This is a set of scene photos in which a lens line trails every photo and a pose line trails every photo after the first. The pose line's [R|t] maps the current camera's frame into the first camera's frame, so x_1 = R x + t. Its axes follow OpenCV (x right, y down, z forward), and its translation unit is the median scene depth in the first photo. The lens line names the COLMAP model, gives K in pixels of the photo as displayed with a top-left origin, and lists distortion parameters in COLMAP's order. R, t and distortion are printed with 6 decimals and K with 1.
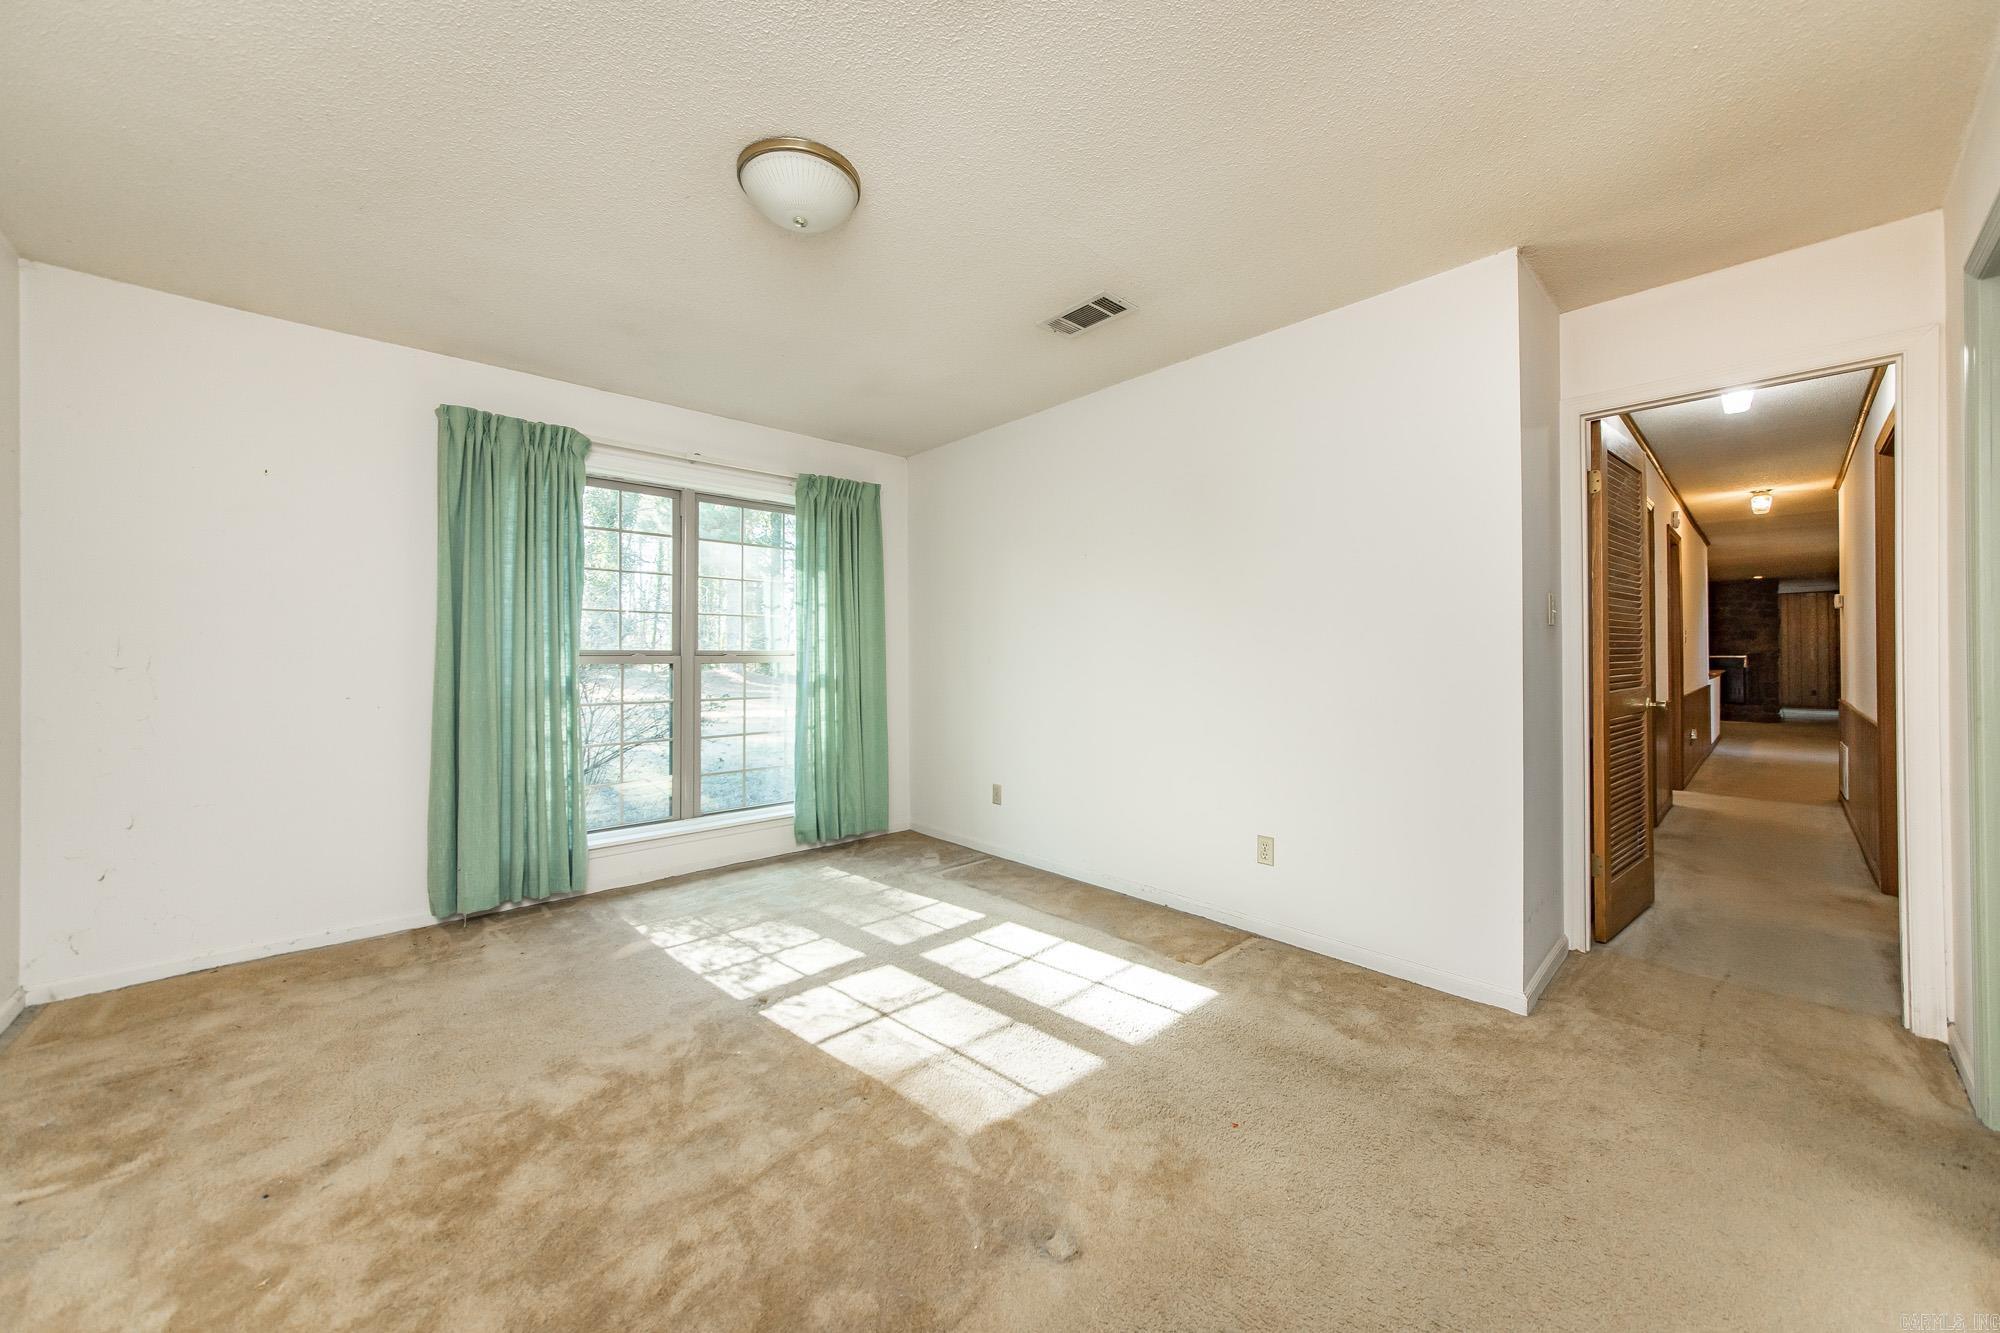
lens RADIAL K [[761.2, 0, 1004.4], [0, 761.2, 656.5], [0, 0, 1]] dist [0.000537, 0.000043]
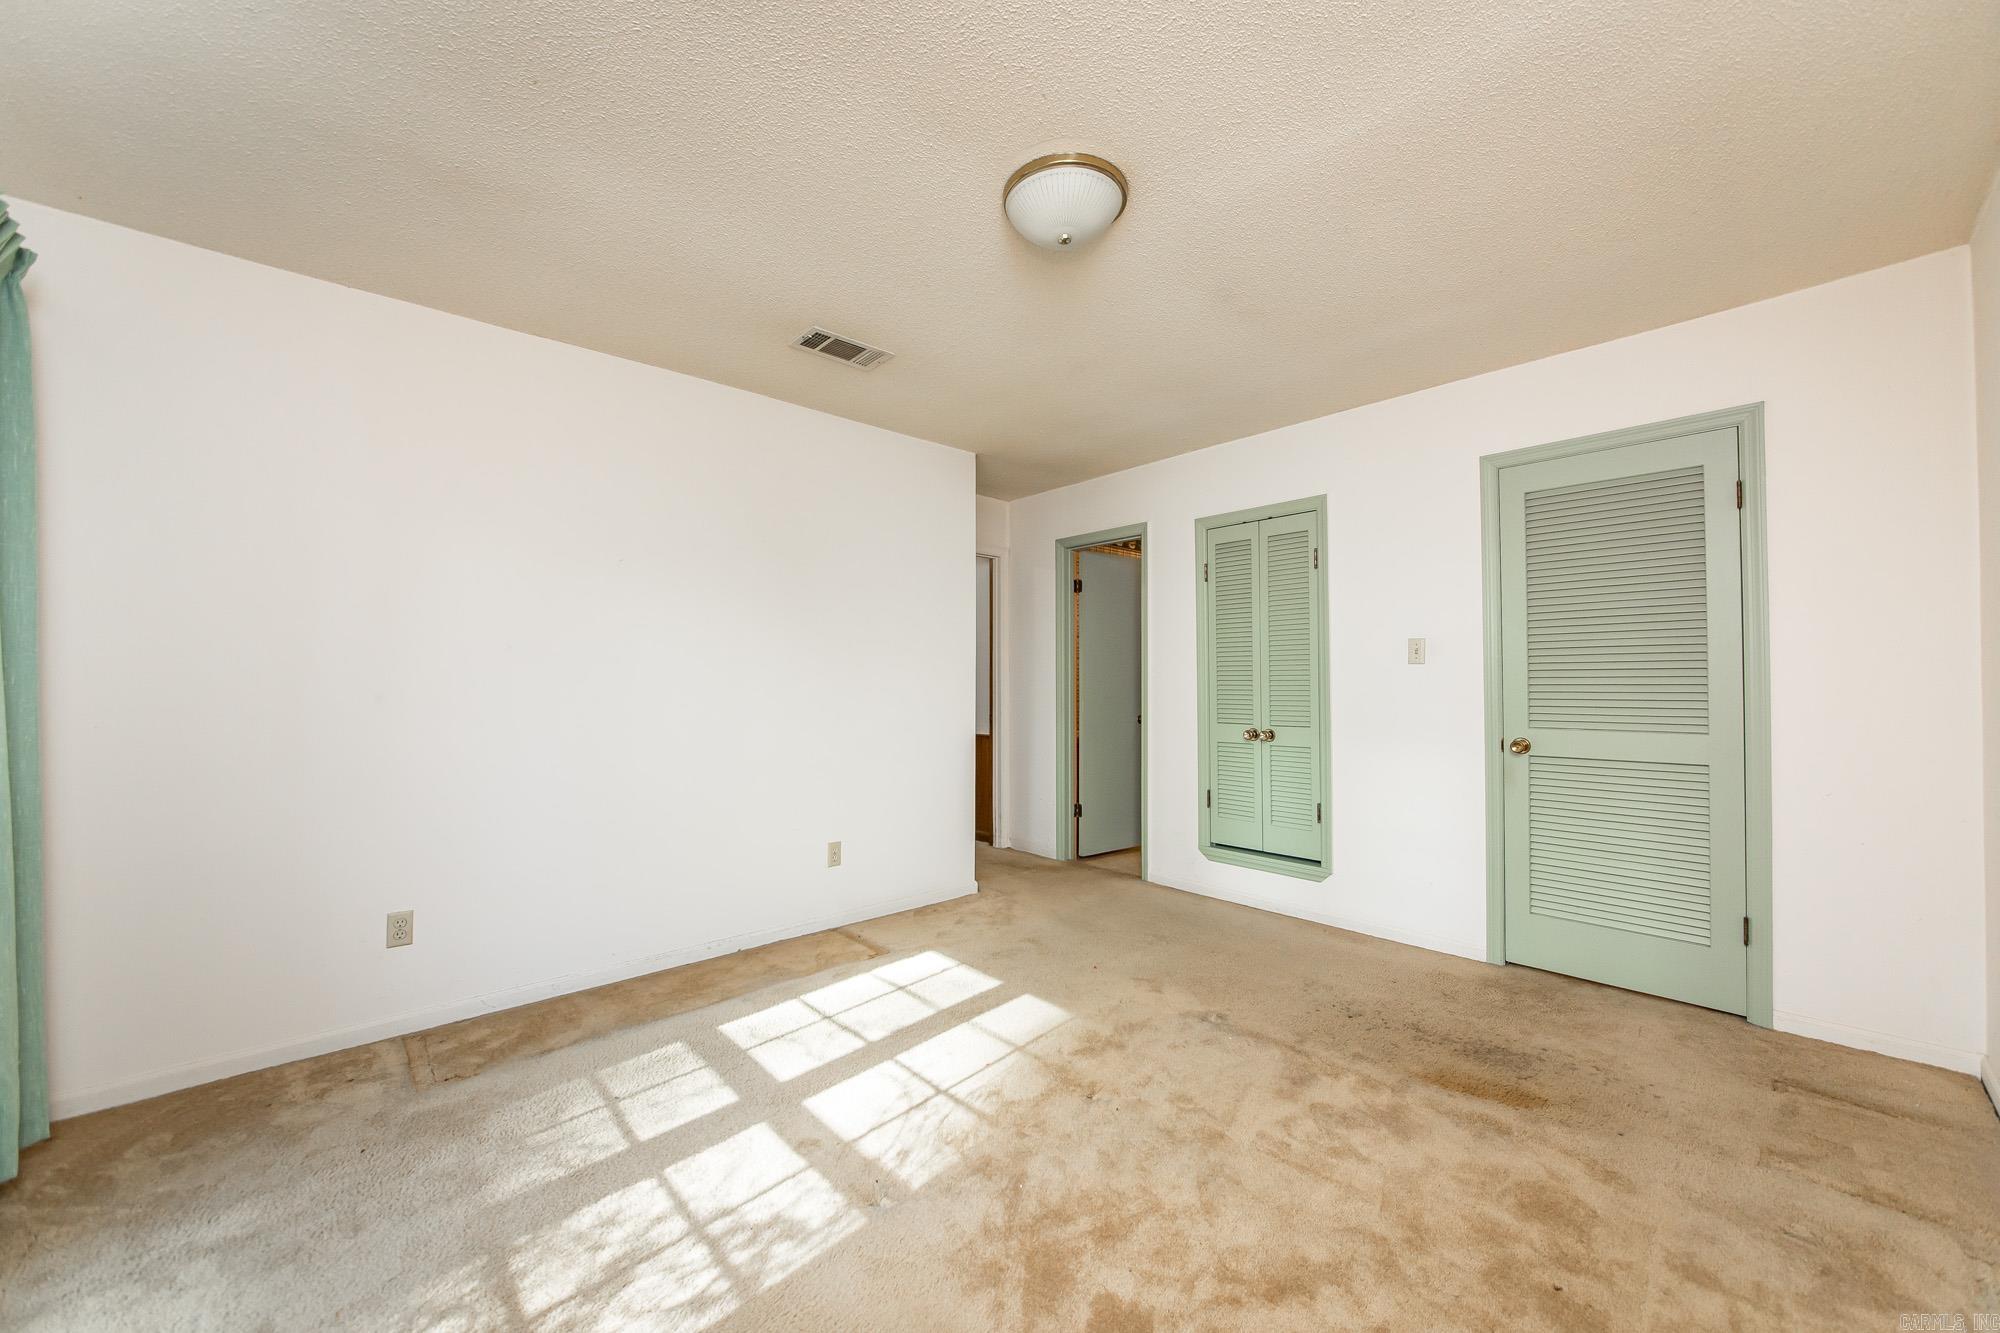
lens RADIAL K [[729.6, 0, 1003.5], [0, 729.6, 688.0], [0, 0, 1]] dist [0.000775, 0.000175]
pose [[0.011481, 0.004909, 0.999922, -0.869086], [0.027915, 0.999597, -0.005228, 0.008012], [-0.999544, 0.027973, 0.011340, 0.782263]]
